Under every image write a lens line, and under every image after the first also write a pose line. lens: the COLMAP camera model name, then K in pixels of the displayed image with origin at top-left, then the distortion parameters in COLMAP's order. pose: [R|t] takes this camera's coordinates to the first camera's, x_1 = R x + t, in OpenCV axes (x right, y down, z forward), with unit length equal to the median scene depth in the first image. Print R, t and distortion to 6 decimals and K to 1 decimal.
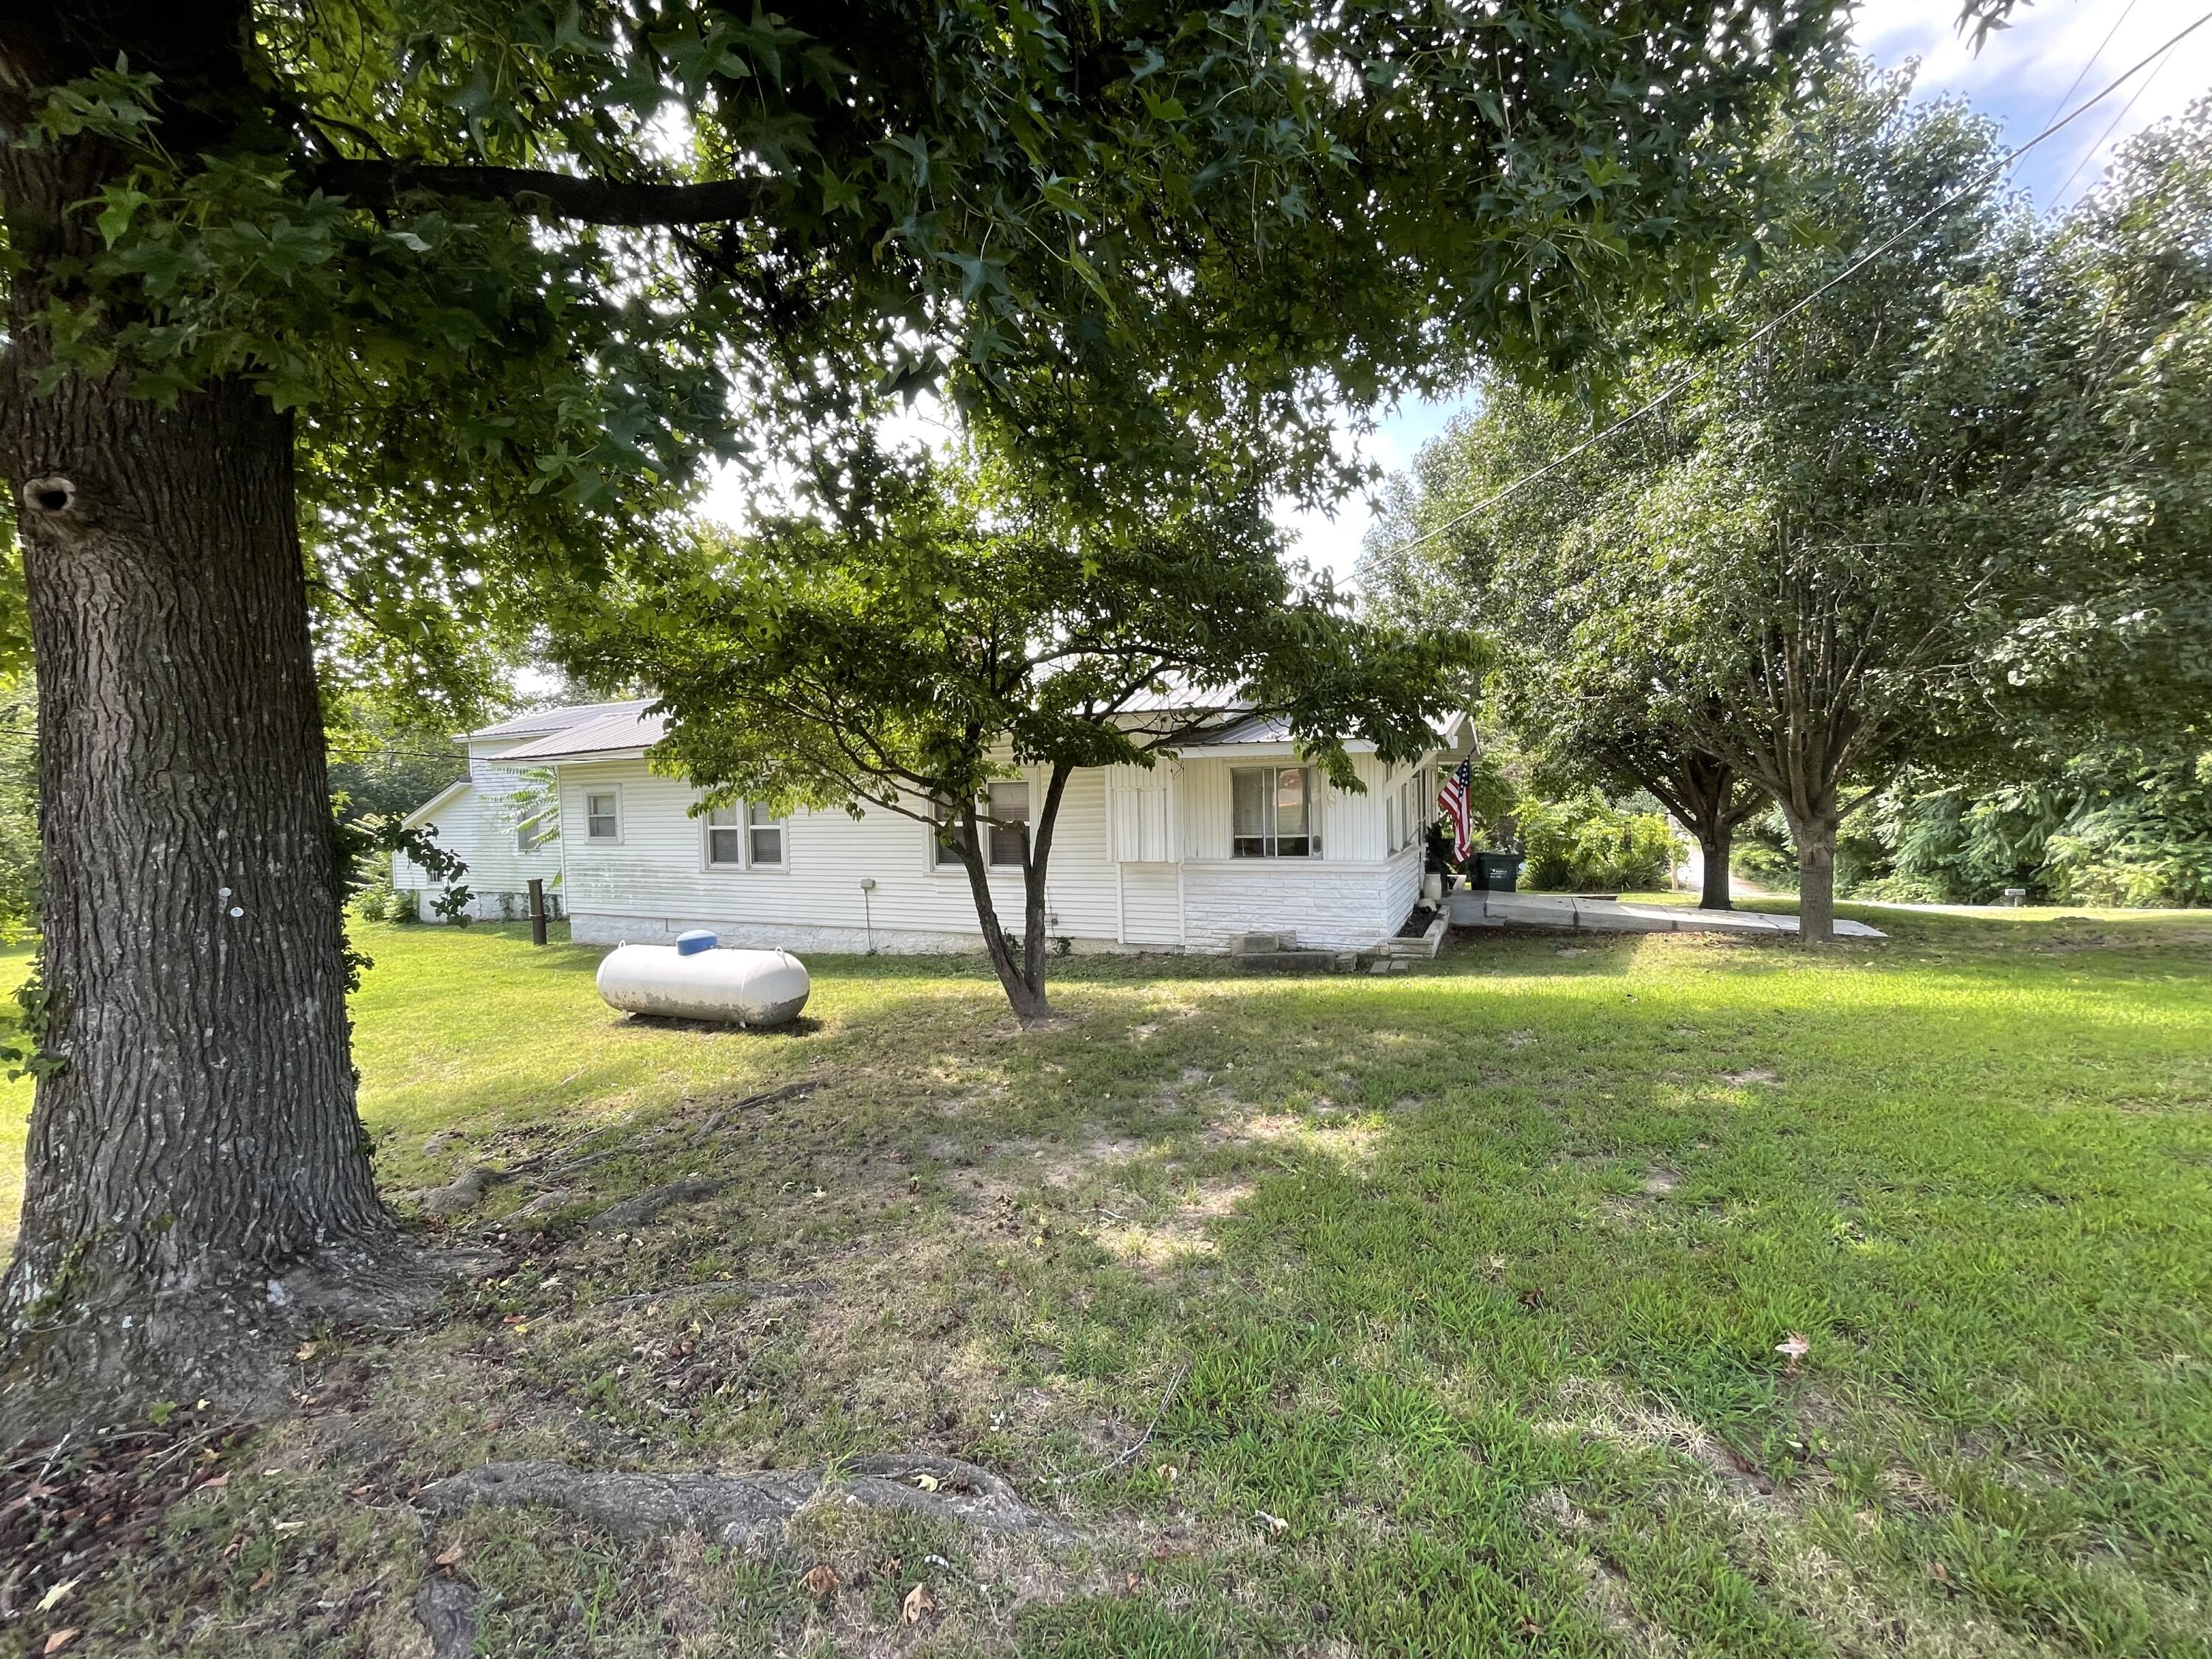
lens RADIAL K [[887.0, 0, 1107.3], [0, 887.0, 826.4], [0, 0, 1]] dist [0.014893, -0.000017]
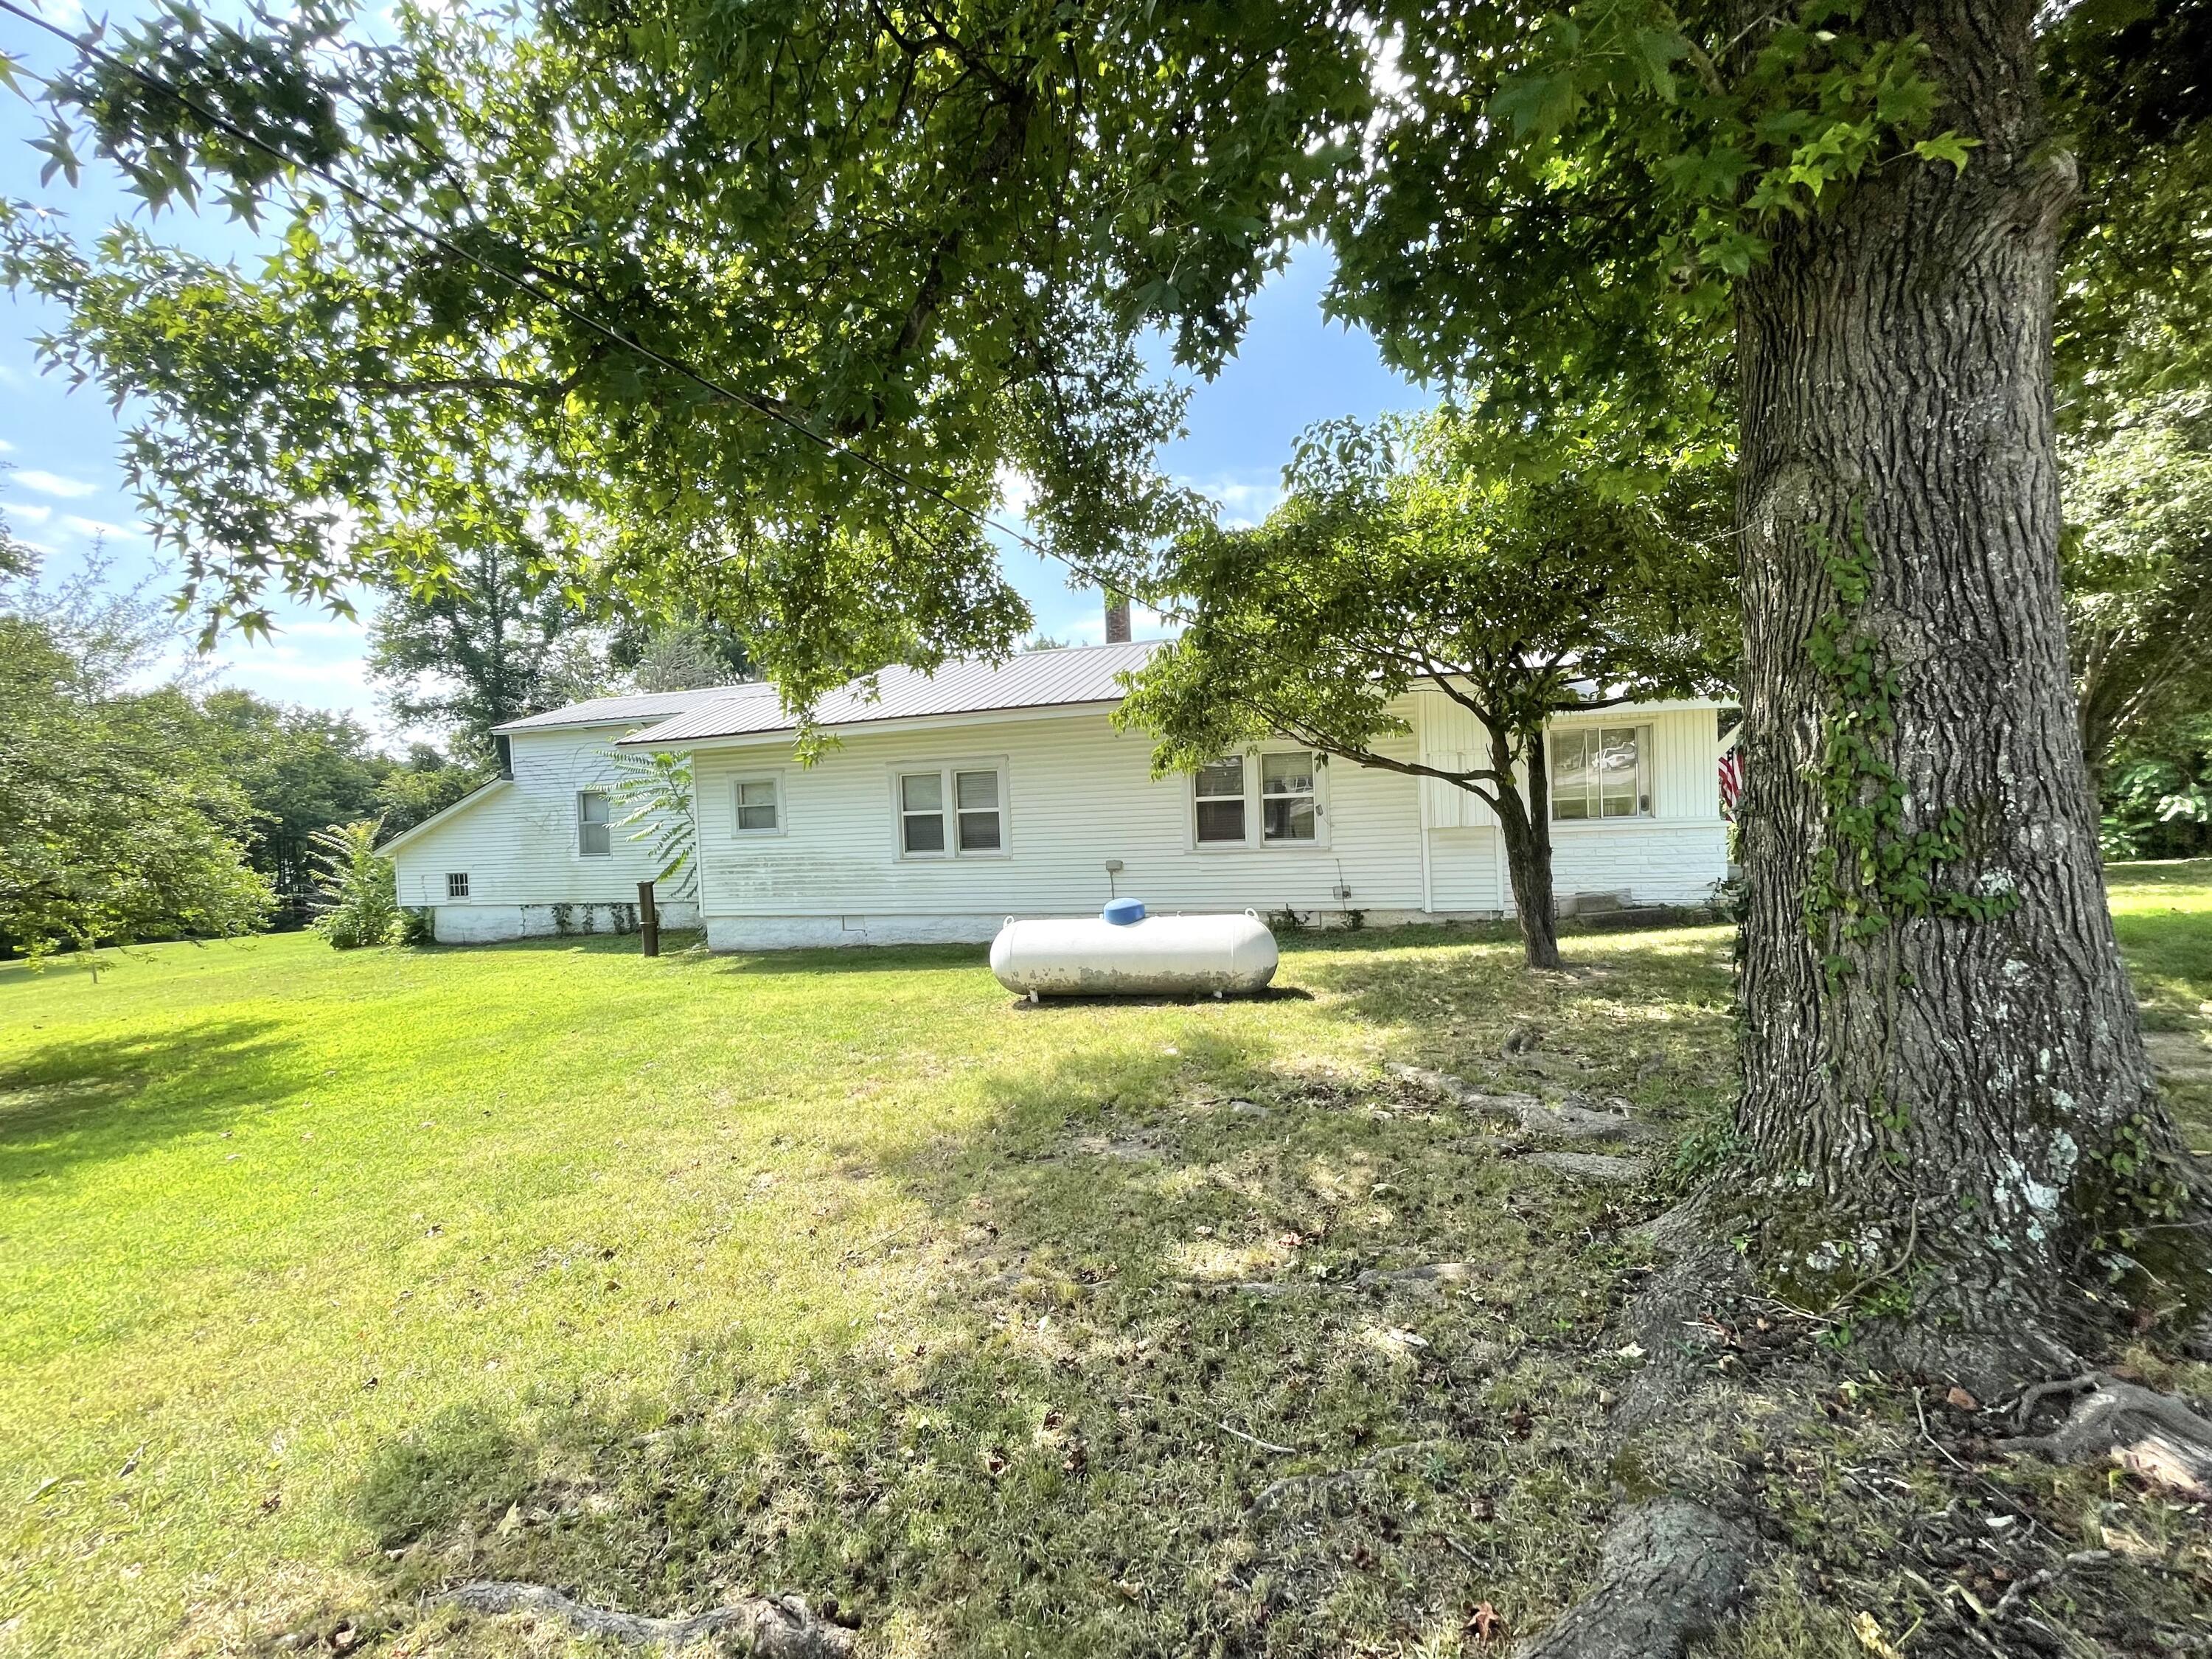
lens RADIAL K [[887.0, 0, 1104.7], [0, 887.0, 837.2], [0, 0, 1]] dist [0.014893, -0.000017]
pose [[0.989538, -0.021728, 0.142625, -0.389220], [0.022888, 0.999717, -0.006501, 0.038464], [-0.142443, 0.009697, 0.989755, 0.064279]]
